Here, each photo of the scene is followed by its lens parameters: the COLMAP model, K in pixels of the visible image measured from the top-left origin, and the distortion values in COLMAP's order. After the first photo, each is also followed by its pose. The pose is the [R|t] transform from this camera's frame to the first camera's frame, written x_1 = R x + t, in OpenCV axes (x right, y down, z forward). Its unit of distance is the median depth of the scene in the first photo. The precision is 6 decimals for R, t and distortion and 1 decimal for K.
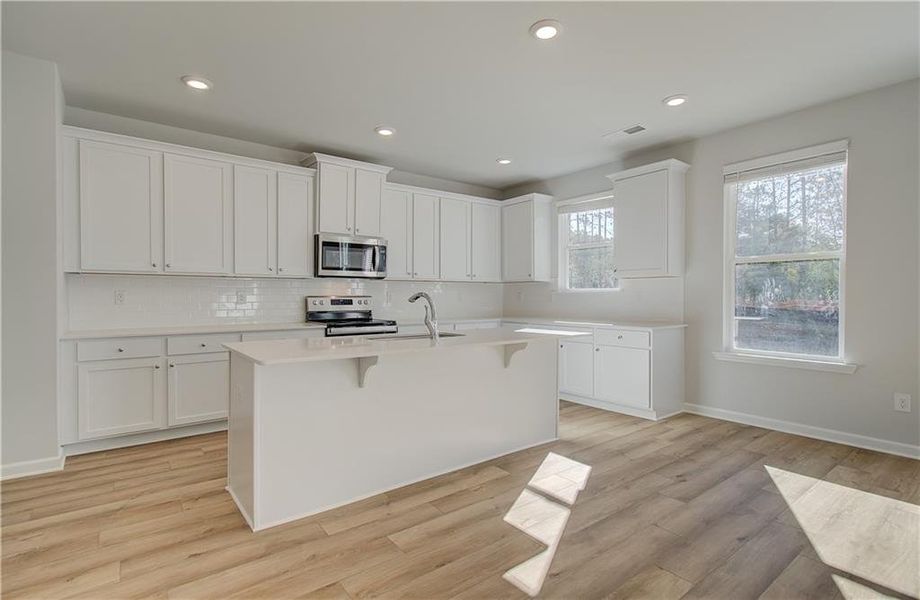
lens RADIAL K [[451.5, 0, 460.7], [0, 451.5, 300.1], [0, 0, 1]] dist [-0.013817, -0.000232]
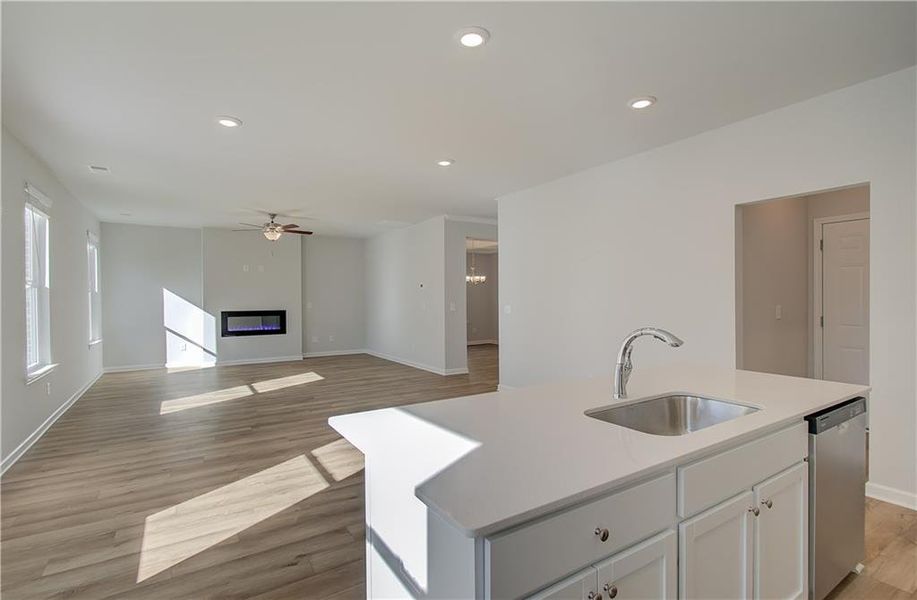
lens RADIAL K [[450.9, 0, 463.3], [0, 450.9, 300.5], [0, 0, 1]] dist [-0.022091, -0.003044]
pose [[-0.996189, 0.016141, 0.085709, 0.077043], [0.017093, 0.999800, 0.010382, -0.046180], [-0.085524, 0.011808, -0.996266, 1.150258]]
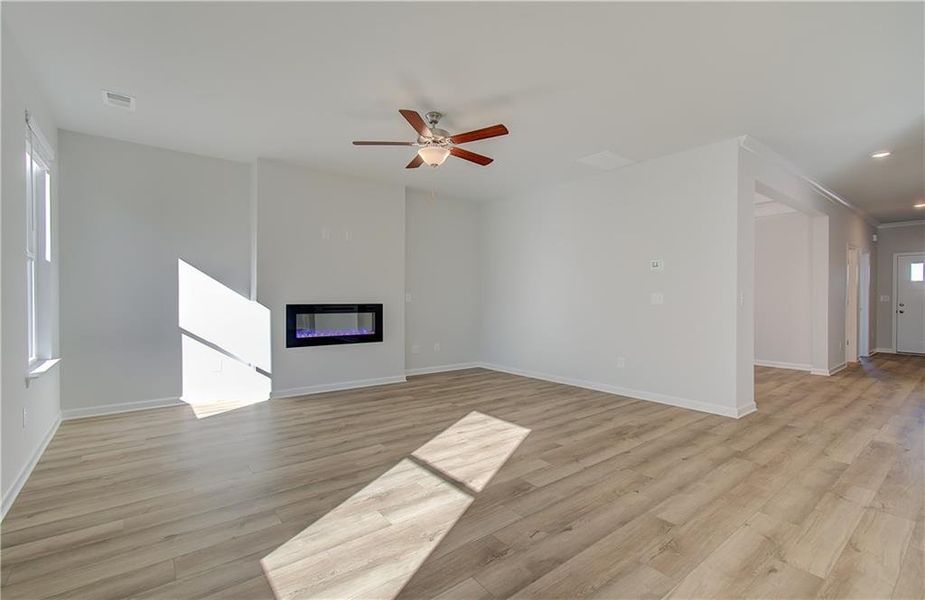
lens RADIAL K [[408.0, 0, 465.2], [0, 408.0, 300.3], [0, 0, 1]] dist [-0.001237, -0.000869]
pose [[-0.999834, 0.006451, -0.017023, 0.909596], [0.006264, 0.999920, 0.011005, -0.012980], [0.017093, 0.010896, -0.999795, 0.297660]]
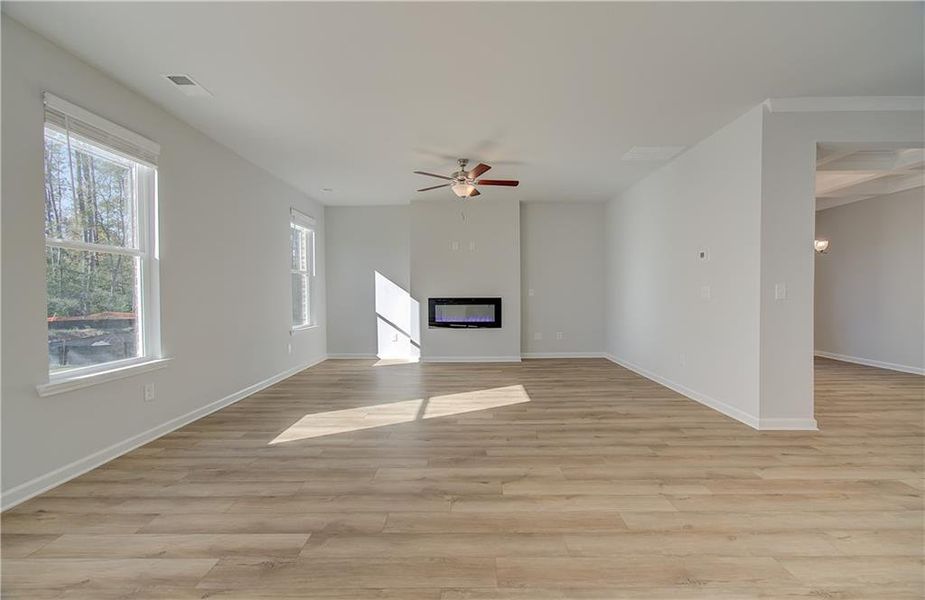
lens RADIAL K [[408.0, 0, 459.8], [0, 408.0, 299.0], [0, 0, 1]] dist [-0.001237, -0.000869]
pose [[-0.782554, 0.003791, 0.622571, 0.267462], [0.015149, 0.999801, 0.012955, -0.008196], [-0.622398, 0.019569, -0.782456, 0.373134]]
